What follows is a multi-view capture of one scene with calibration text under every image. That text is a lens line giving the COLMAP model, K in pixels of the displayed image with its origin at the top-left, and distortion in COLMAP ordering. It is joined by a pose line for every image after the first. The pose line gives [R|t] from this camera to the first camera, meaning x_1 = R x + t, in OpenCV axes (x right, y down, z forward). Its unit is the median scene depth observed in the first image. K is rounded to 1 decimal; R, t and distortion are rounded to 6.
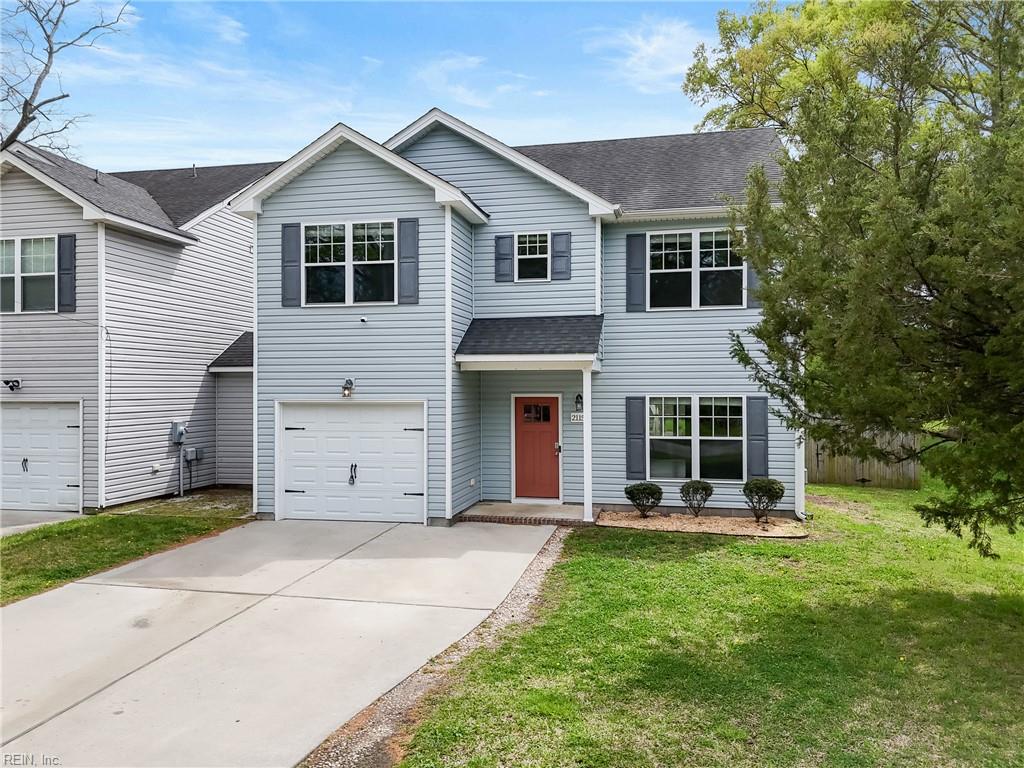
lens RADIAL K [[766.9, 0, 512.5], [0, 766.9, 397.0], [0, 0, 1]] dist [0.053515, -0.041572]
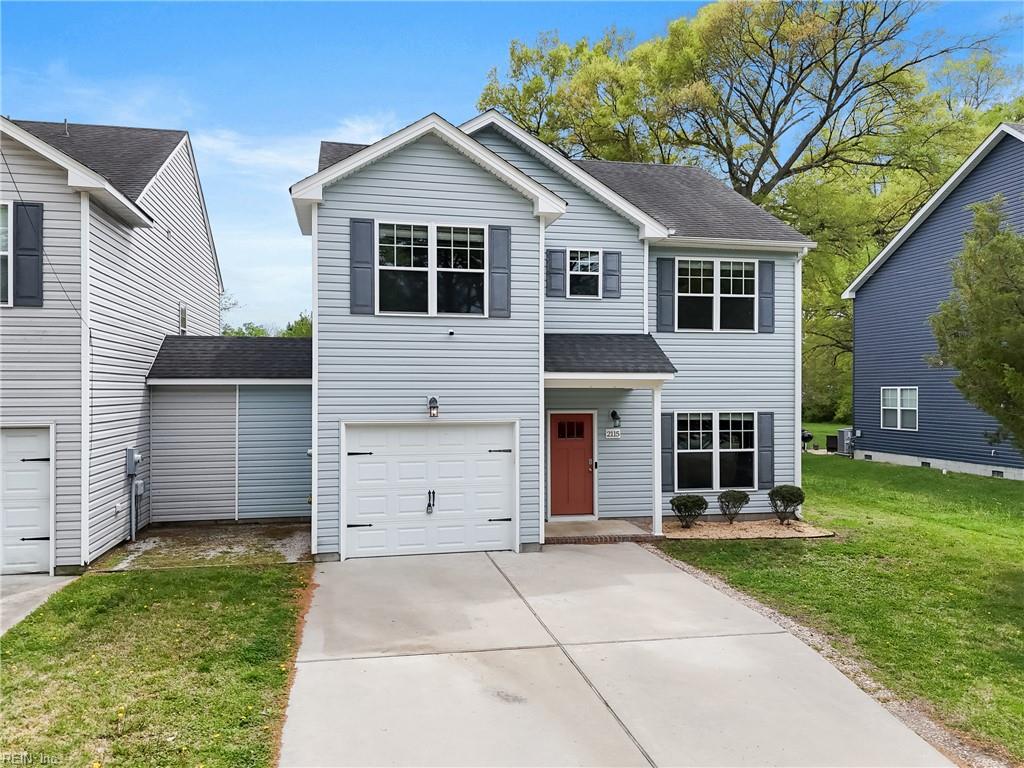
lens RADIAL K [[766.9, 0, 512.5], [0, 766.9, 397.0], [0, 0, 1]] dist [0.053515, -0.041572]
pose [[0.910610, -0.001039, 0.413266, -0.484263], [0.002950, 0.999988, -0.003985, -0.019108], [-0.413256, 0.004848, 0.910602, 0.135556]]
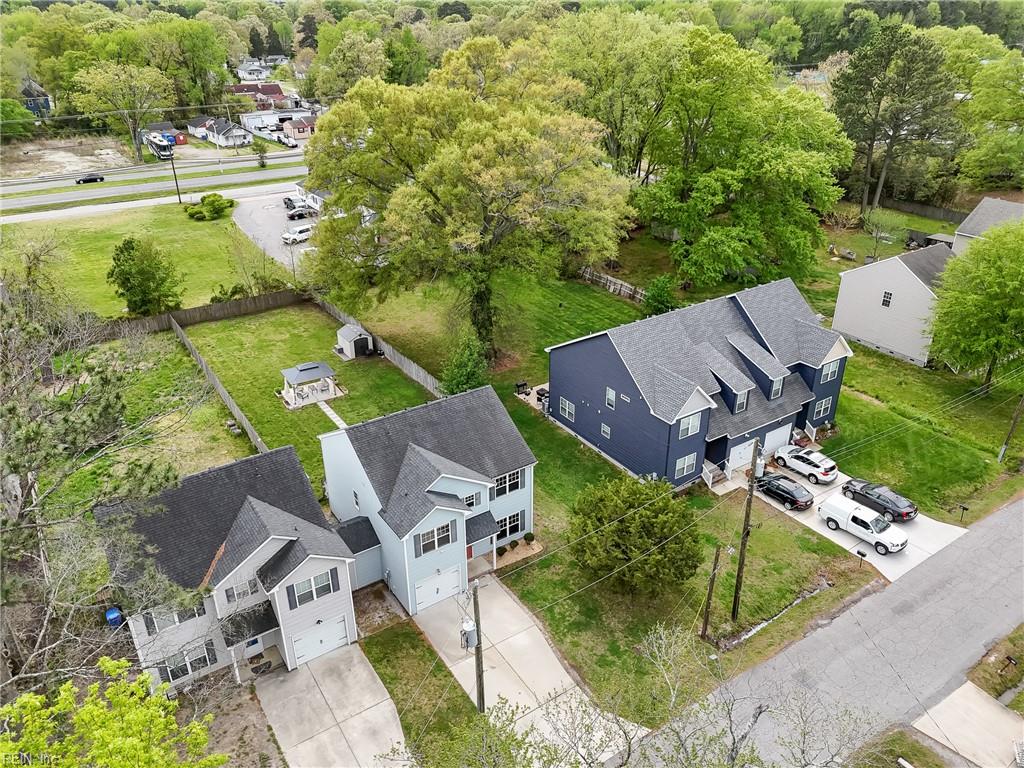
lens RADIAL K [[752.5, 0, 512.0], [0, 752.5, 384.0], [0, 0, 1]] dist [0.058189, -0.051312]
pose [[0.699464, -0.325461, 0.636259, -1.657122], [0.014148, 0.896418, 0.442984, -1.983827], [-0.714528, -0.300850, 0.631616, -0.898398]]
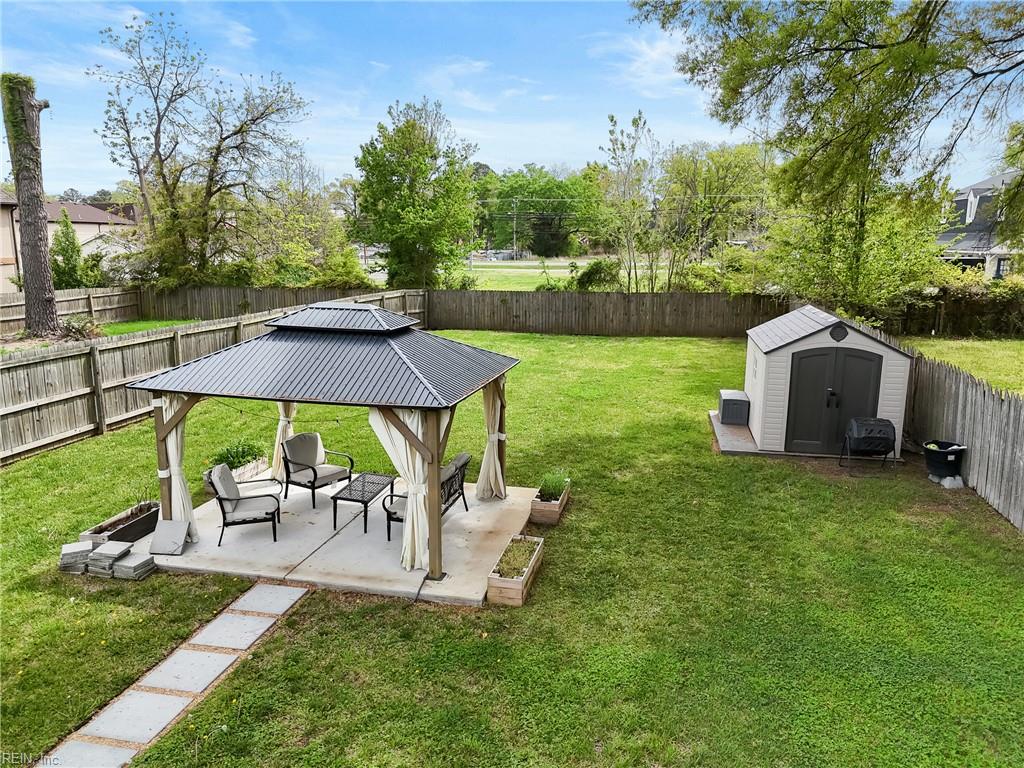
lens RADIAL K [[766.9, 0, 512.5], [0, 766.9, 397.0], [0, 0, 1]] dist [0.053515, -0.041572]
pose [[1.000000, 0.000553, -0.000016, 0.610789], [-0.000539, 0.980986, 0.194076, -0.115378], [0.000123, -0.194076, 0.980986, 2.269357]]
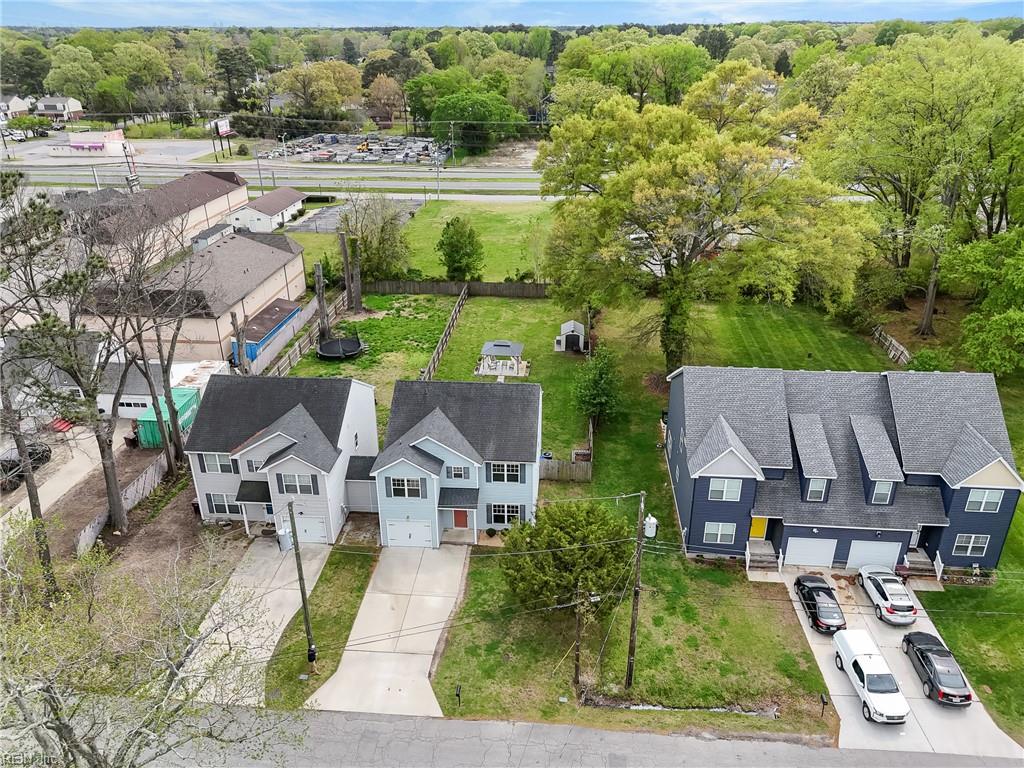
lens RADIAL K [[752.5, 0, 512.0], [0, 752.5, 384.0], [0, 0, 1]] dist [0.058189, -0.051312]
pose [[0.991825, -0.059520, 0.112876, -0.090290], [0.007556, 0.910397, 0.413666, -1.961011], [-0.127384, -0.409431, 0.903404, -1.917178]]
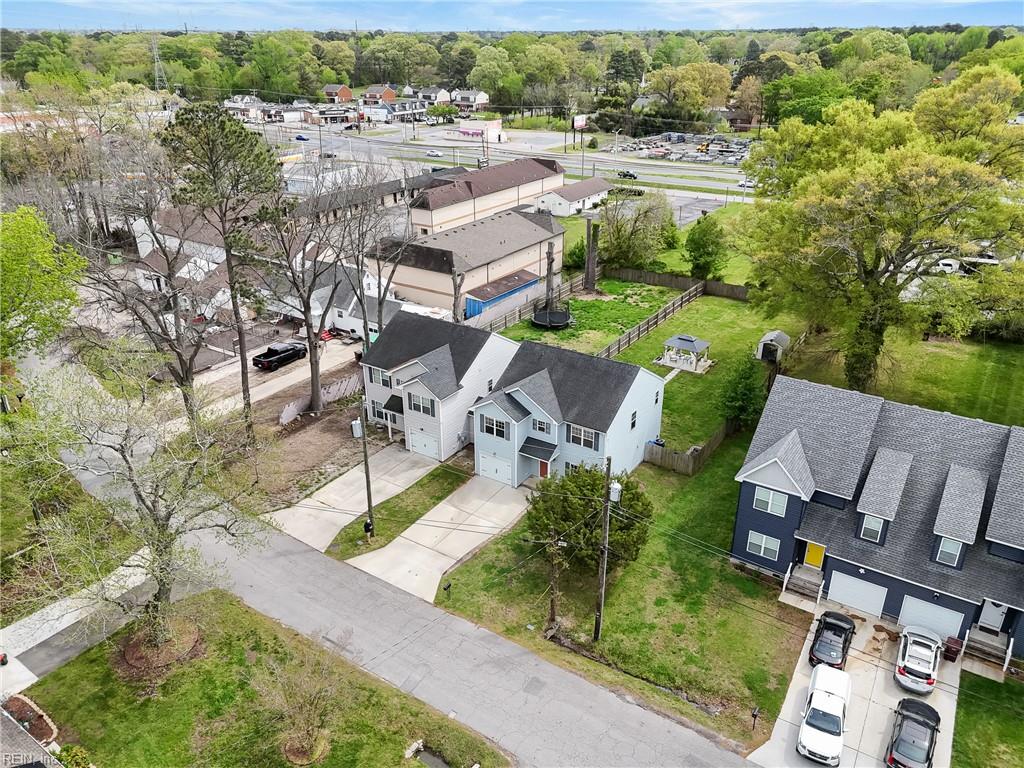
lens RADIAL K [[752.5, 0, 512.0], [0, 752.5, 384.0], [0, 0, 1]] dist [0.058189, -0.051312]
pose [[0.931856, 0.149494, -0.330601, 1.118204], [-0.000834, 0.912054, 0.410070, -1.951280], [0.362828, -0.381851, 0.850027, -2.192863]]
